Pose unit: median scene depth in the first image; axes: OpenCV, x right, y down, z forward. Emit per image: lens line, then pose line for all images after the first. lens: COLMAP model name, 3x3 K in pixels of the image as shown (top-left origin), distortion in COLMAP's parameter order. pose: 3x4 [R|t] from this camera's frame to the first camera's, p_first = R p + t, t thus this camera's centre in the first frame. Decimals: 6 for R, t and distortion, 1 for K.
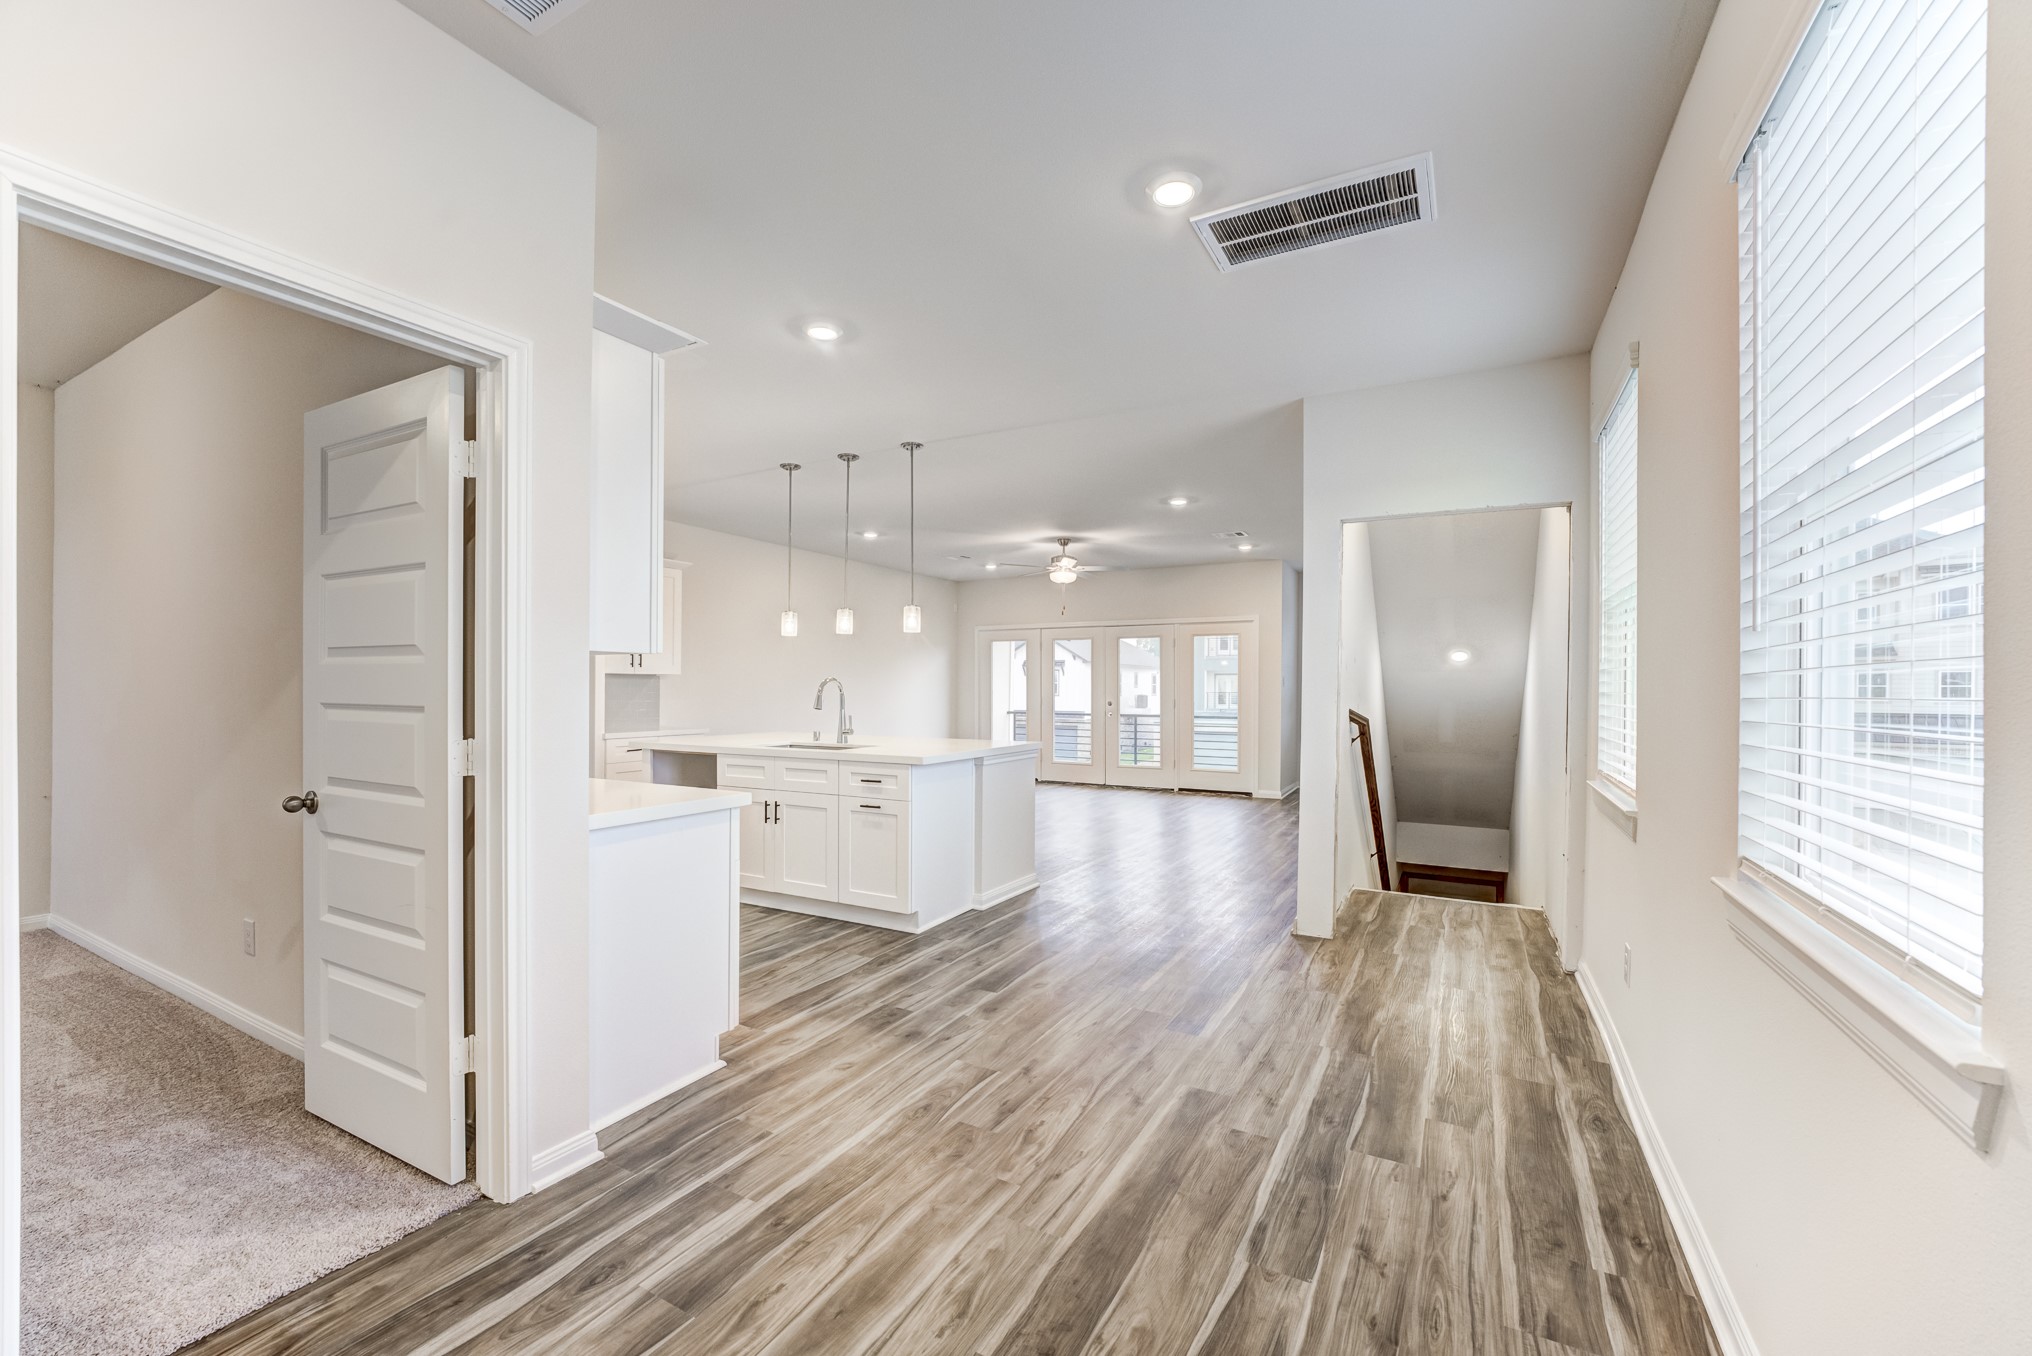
lens RADIAL K [[823.7, 0, 1012.7], [0, 823.7, 687.5], [0, 0, 1]] dist [-0.014234, -0.000224]
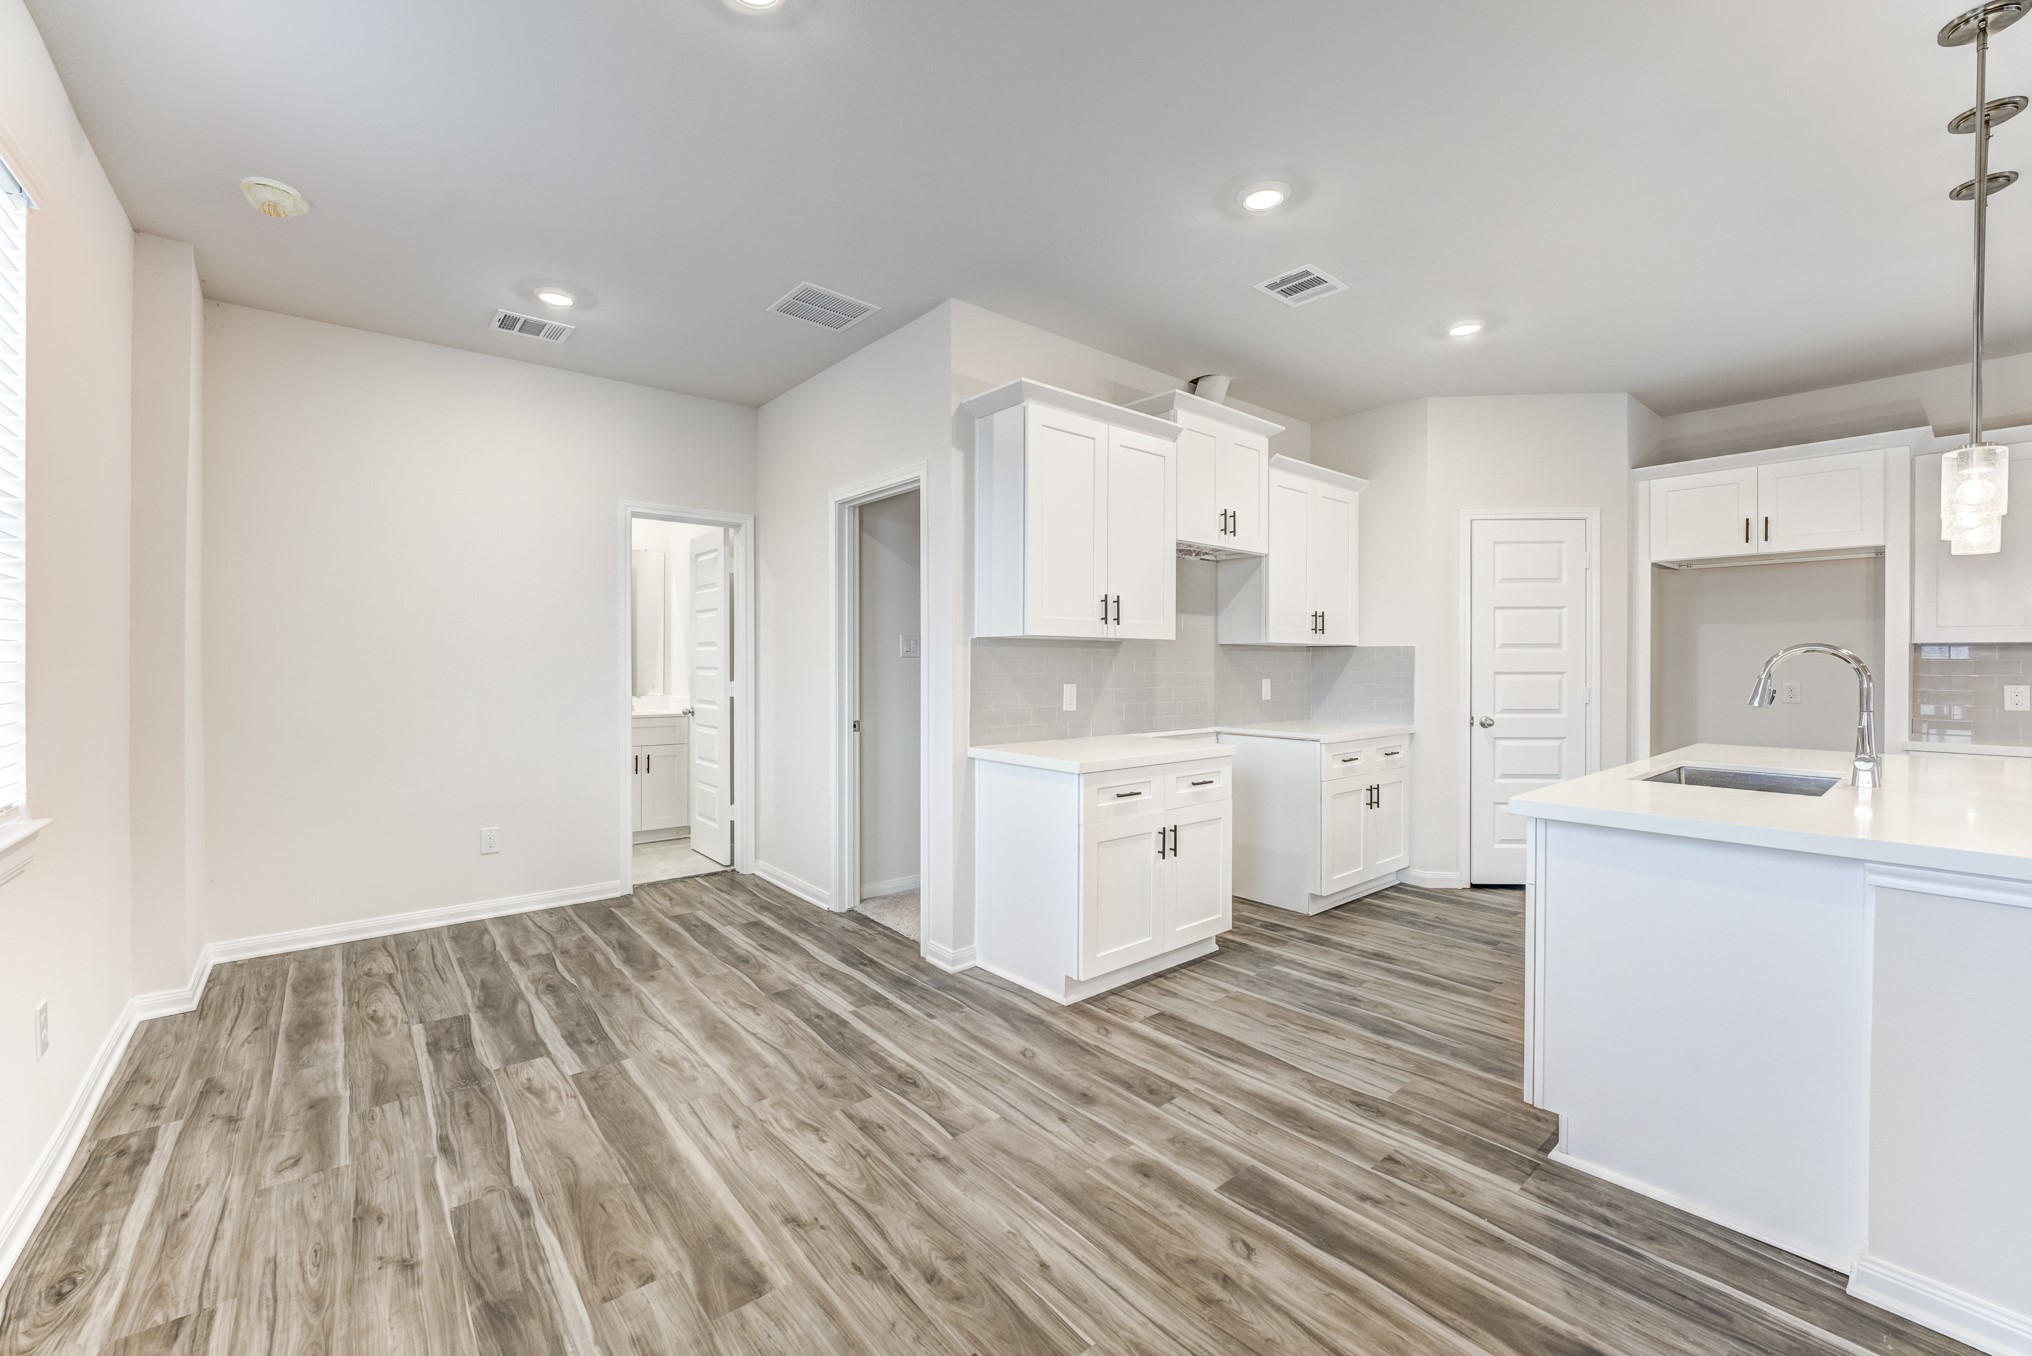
lens RADIAL K [[820.4, 0, 1011.1], [0, 820.4, 667.3], [0, 0, 1]] dist [-0.012243, 0.000162]
pose [[-0.362983, 0.000326, -0.931796, 0.455919], [-0.003265, 0.999993, 0.001622, 0.002897], [0.931790, 0.003631, -0.362979, 0.864162]]
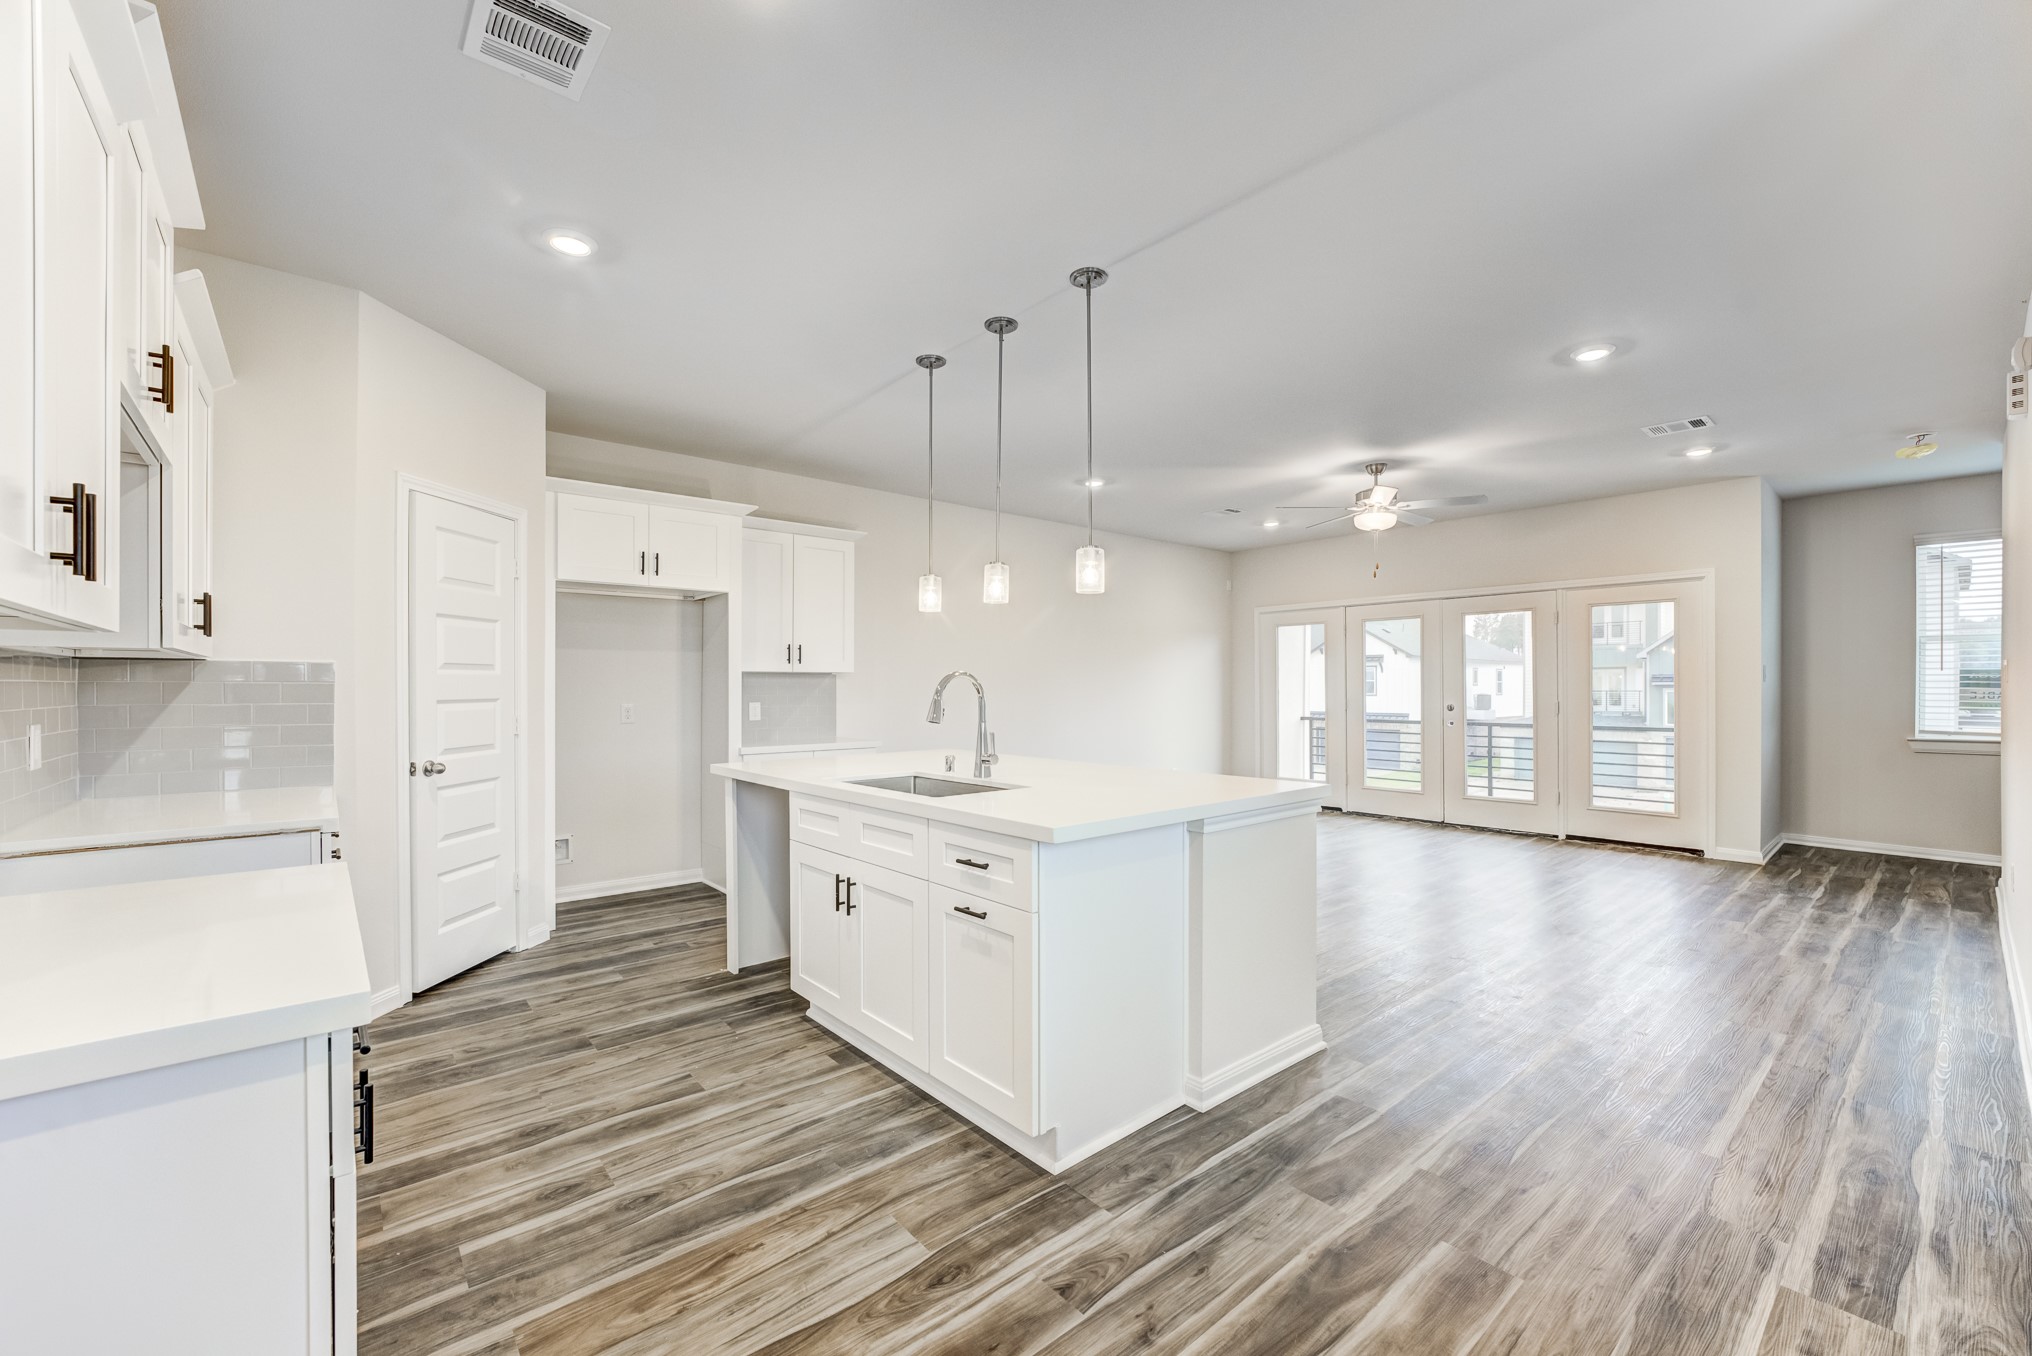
lens RADIAL K [[823.7, 0, 1012.7], [0, 823.7, 687.5], [0, 0, 1]] dist [-0.014234, -0.000224]
pose [[0.935243, -0.006574, -0.353944, 0.040018], [0.006484, 0.999978, -0.001442, 0.001600], [0.353946, -0.000946, 0.935265, 0.515881]]
